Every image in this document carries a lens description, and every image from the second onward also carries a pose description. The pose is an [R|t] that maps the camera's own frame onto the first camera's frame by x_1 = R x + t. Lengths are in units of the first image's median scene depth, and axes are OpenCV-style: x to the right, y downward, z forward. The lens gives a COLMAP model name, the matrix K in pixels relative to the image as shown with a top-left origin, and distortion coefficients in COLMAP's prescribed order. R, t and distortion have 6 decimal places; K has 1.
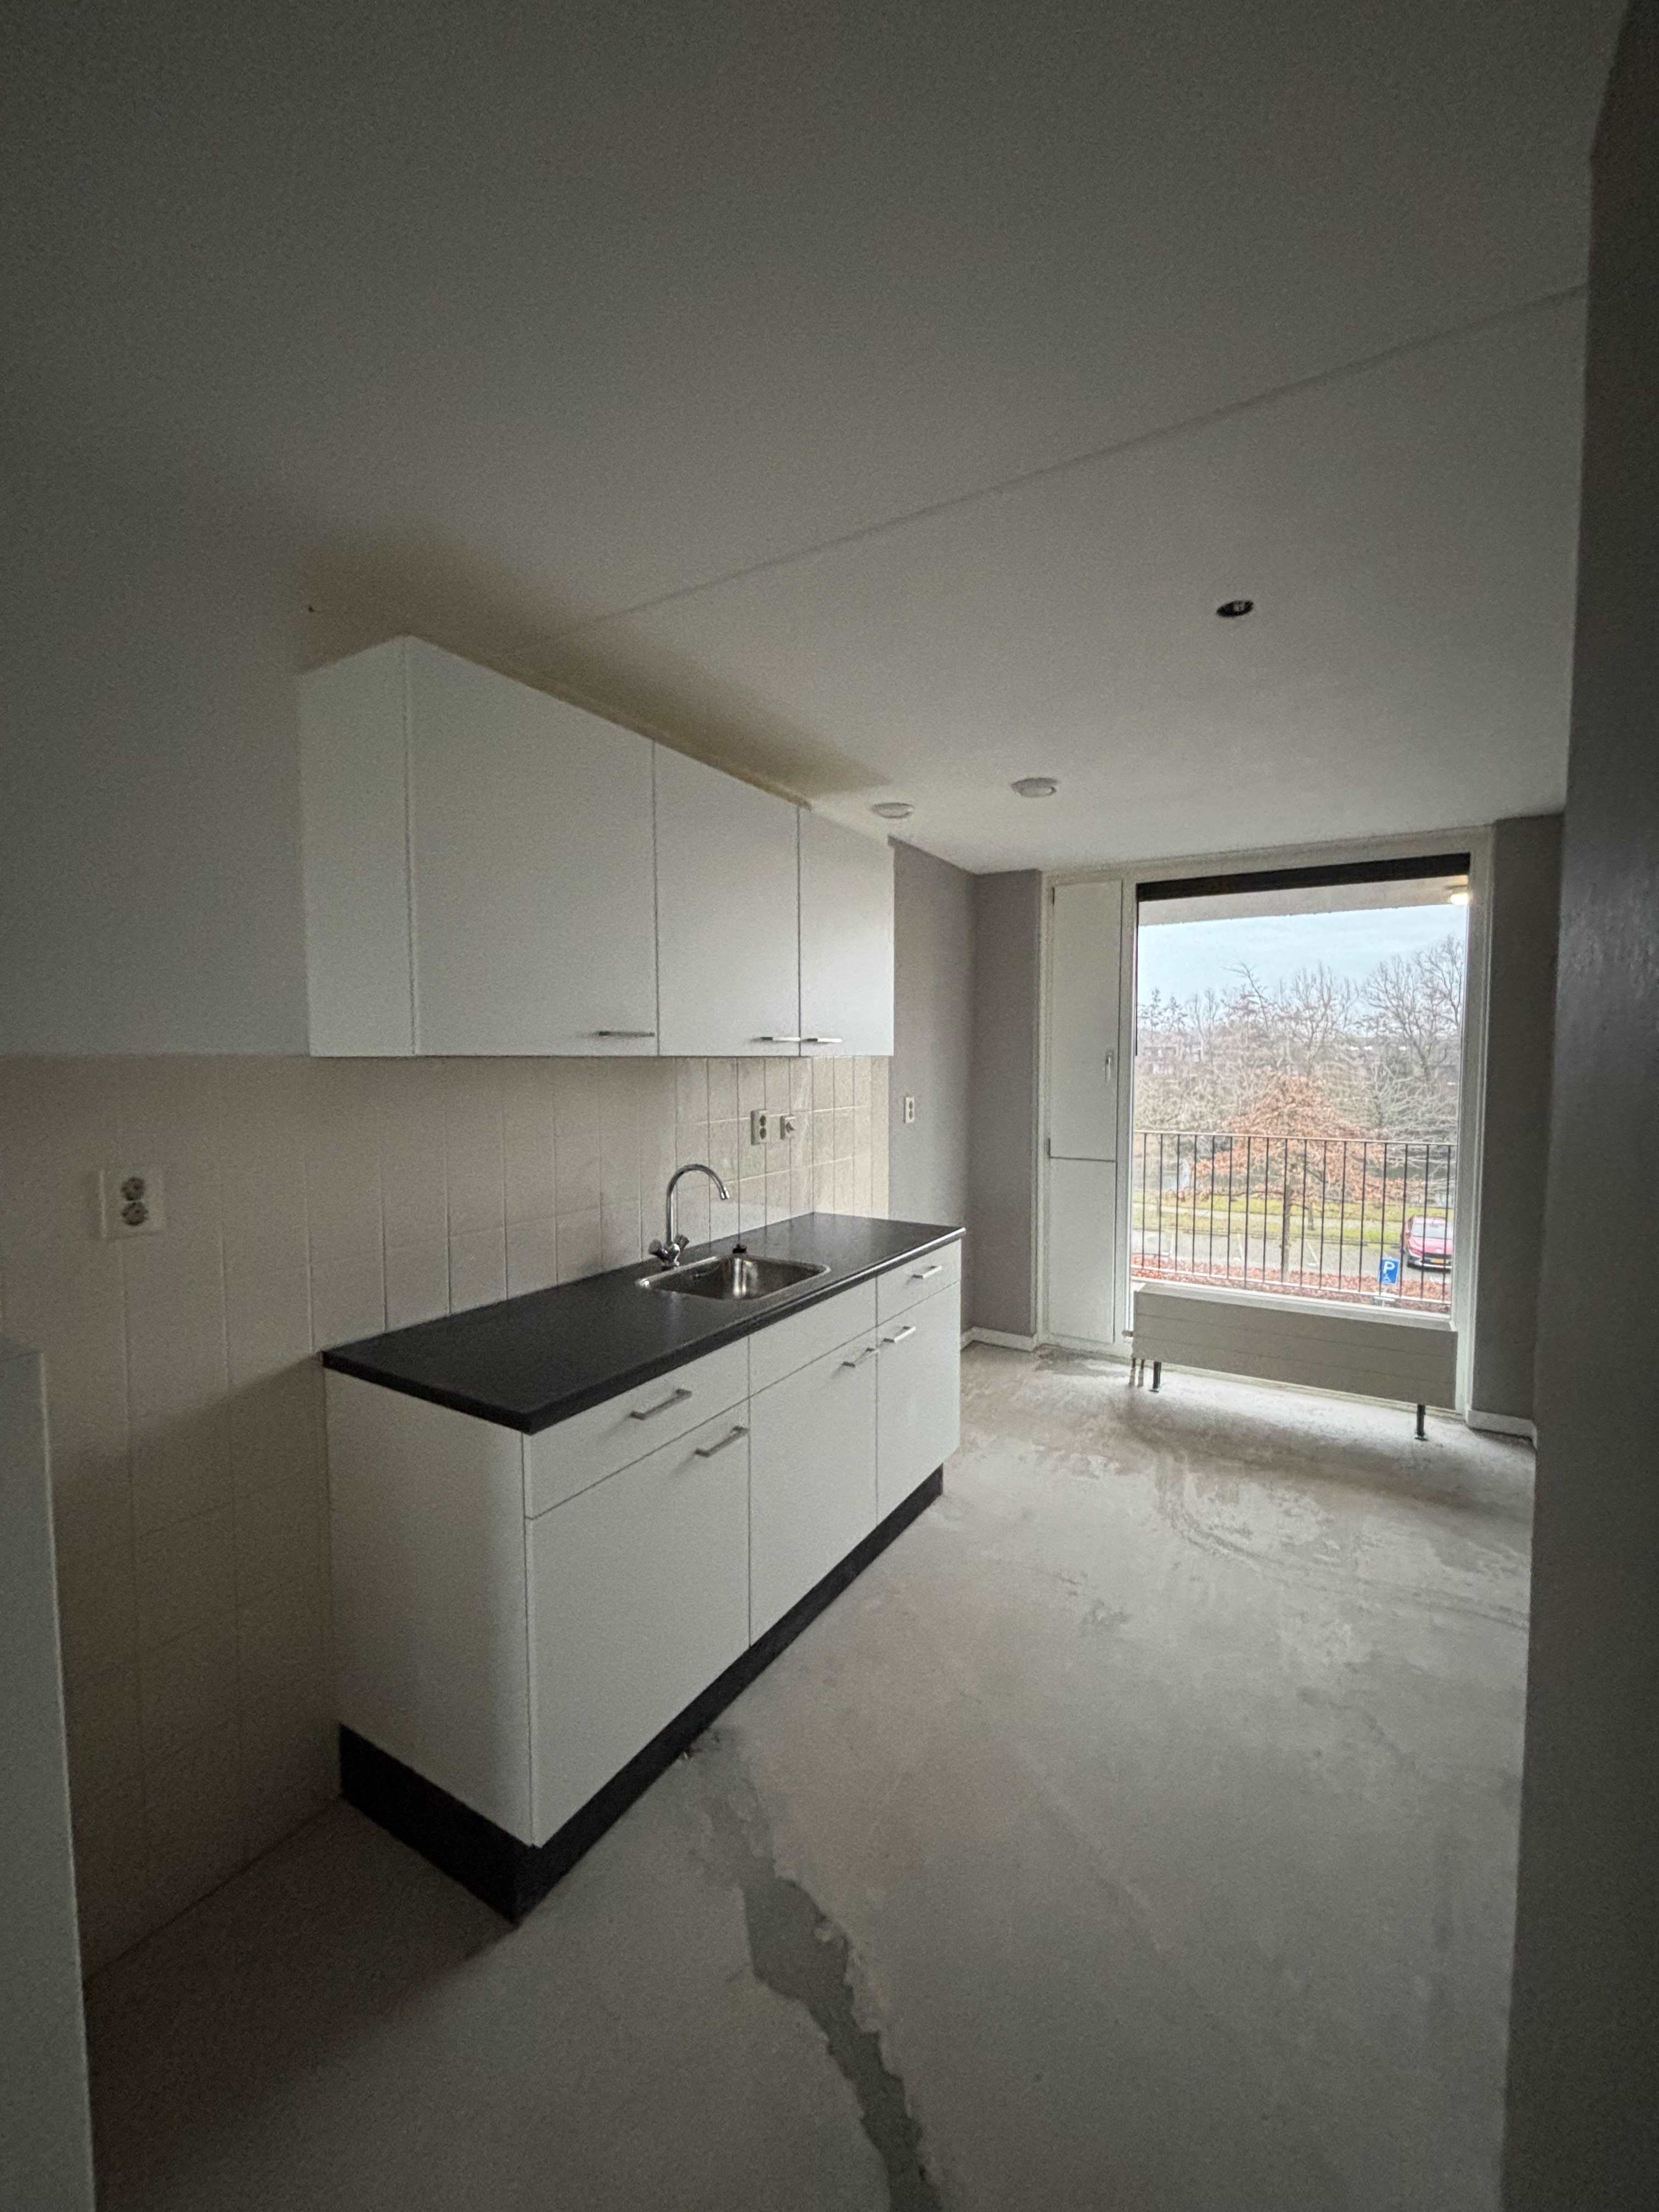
lens RADIAL K [[888.2, 0, 829.5], [0, 888.2, 1106.0], [0, 0, 1]] dist [0.000647, -0.000223]
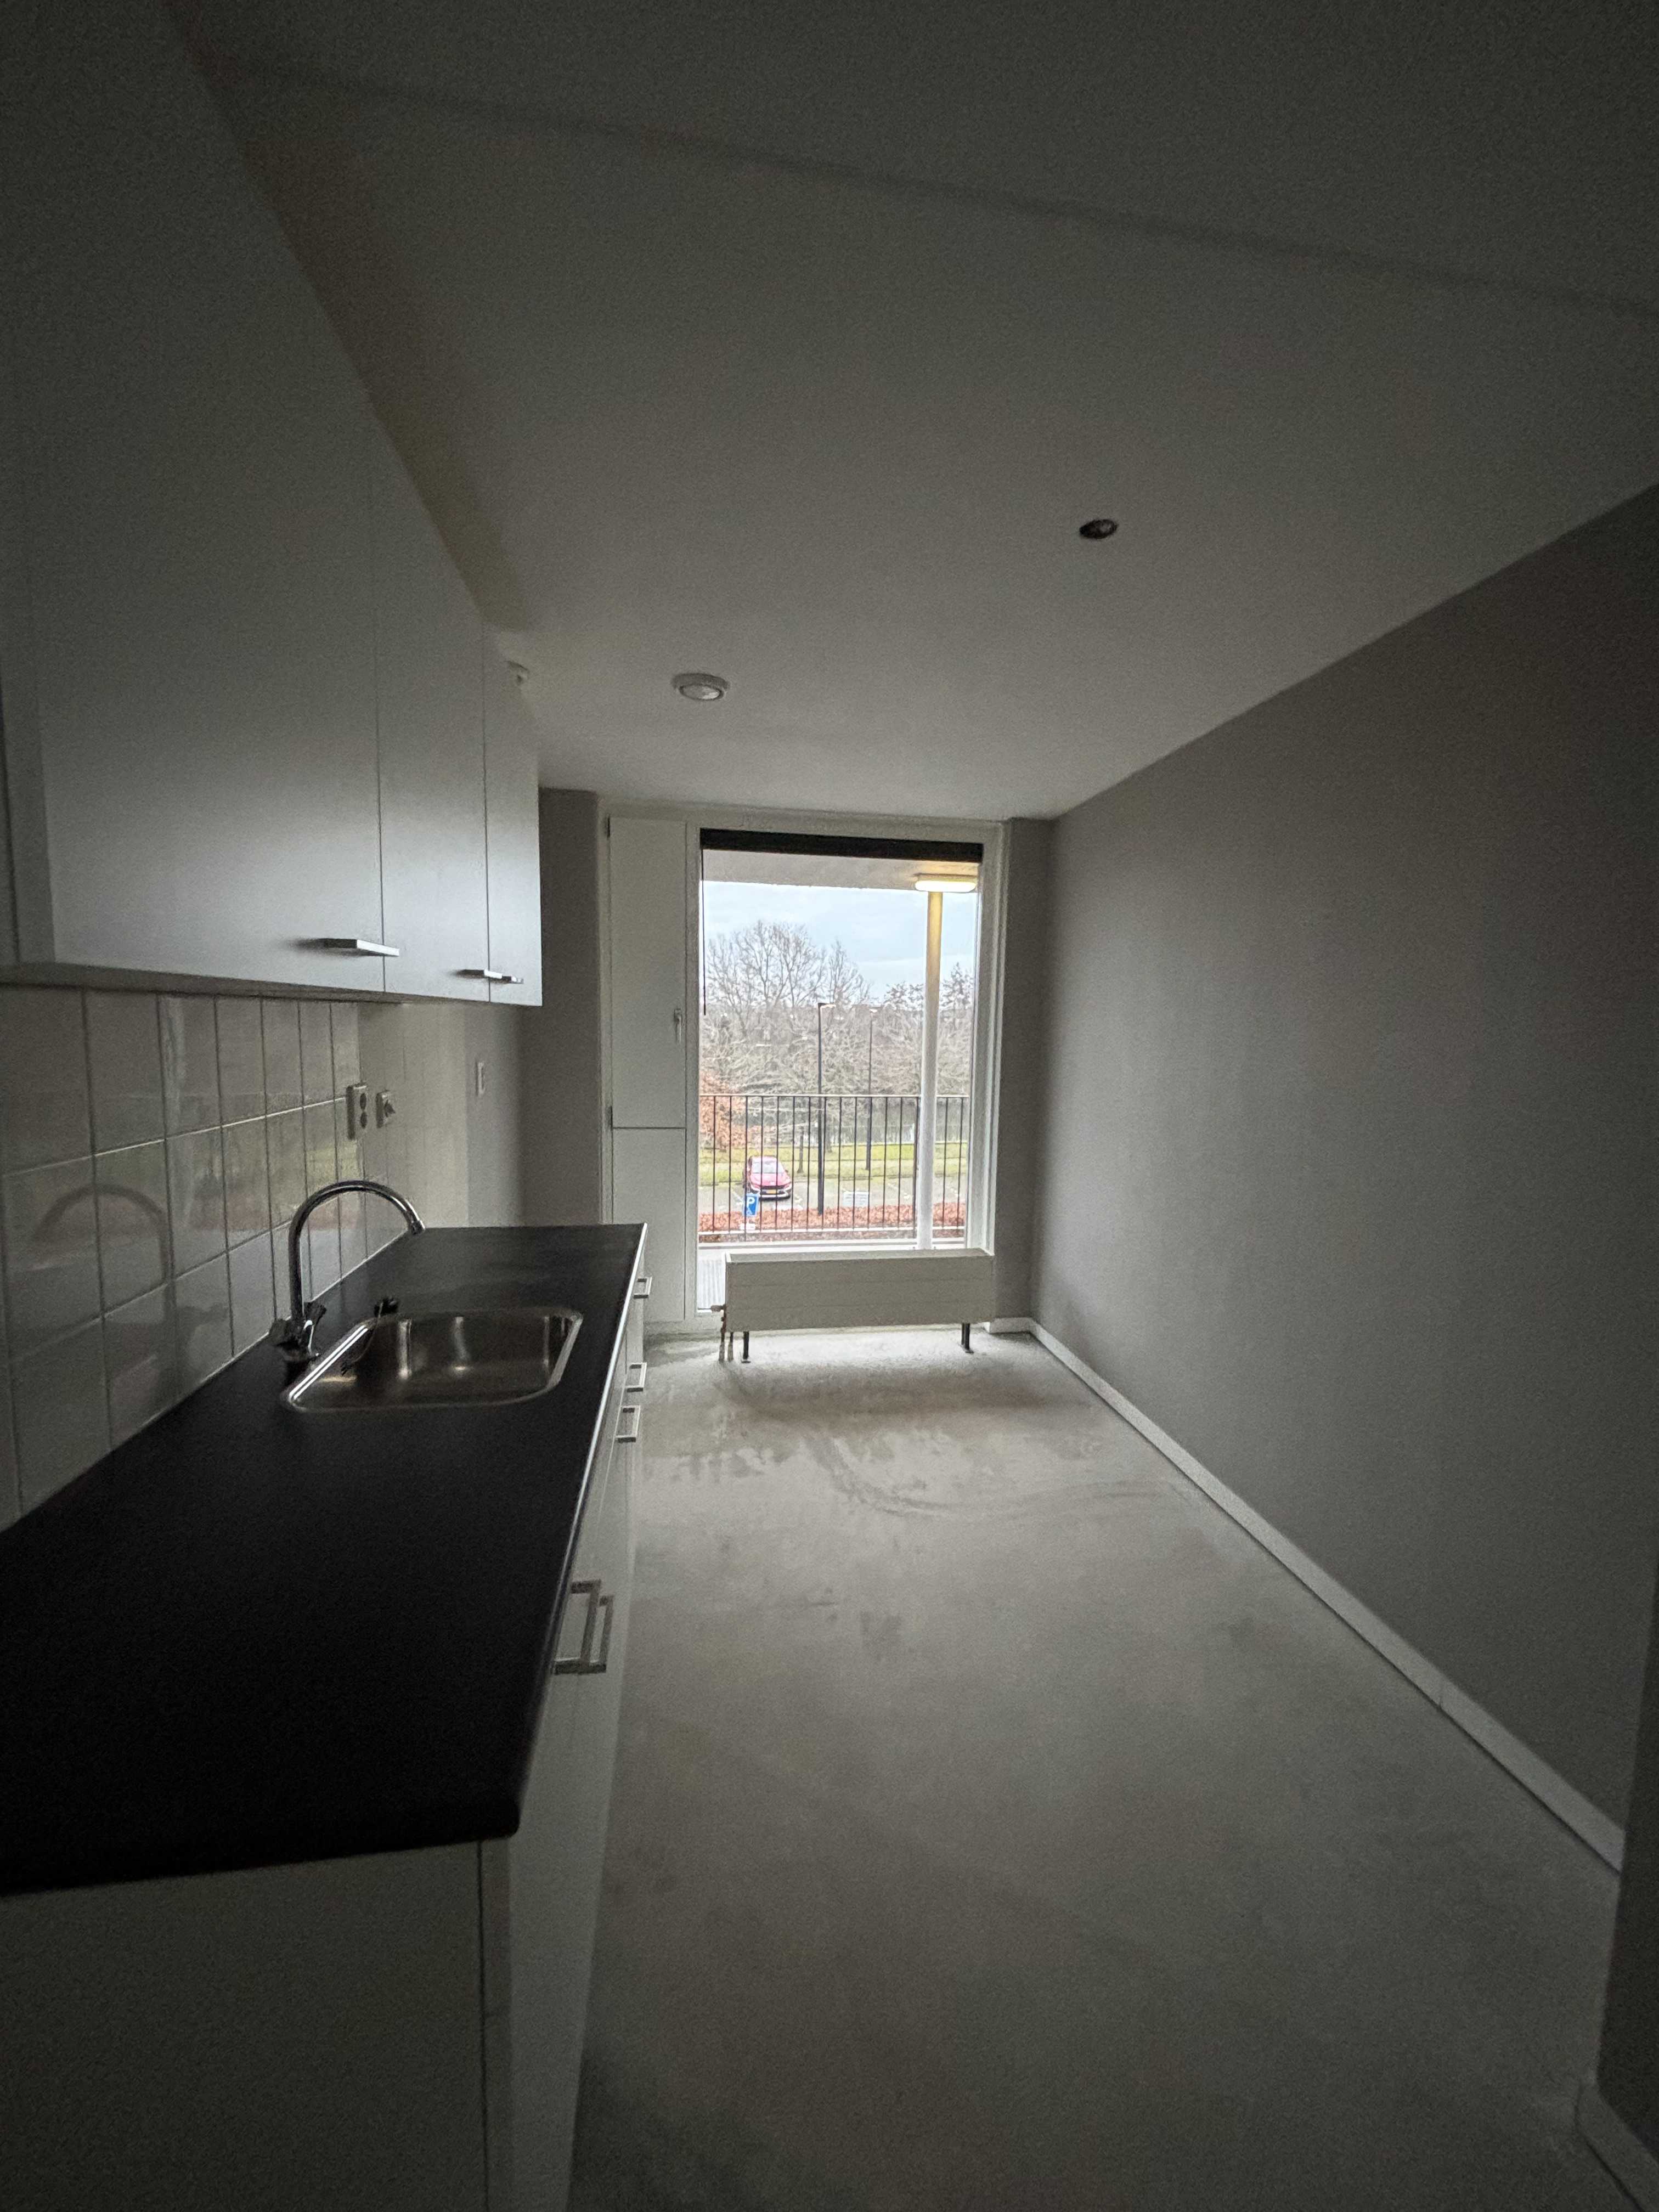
lens RADIAL K [[888.2, 0, 829.5], [0, 888.2, 1106.0], [0, 0, 1]] dist [0.000647, -0.000223]
pose [[0.768804, -0.045653, 0.637853, -0.181480], [0.017985, 0.998597, 0.049795, -0.005086], [-0.639232, -0.026811, 0.768547, 0.219781]]
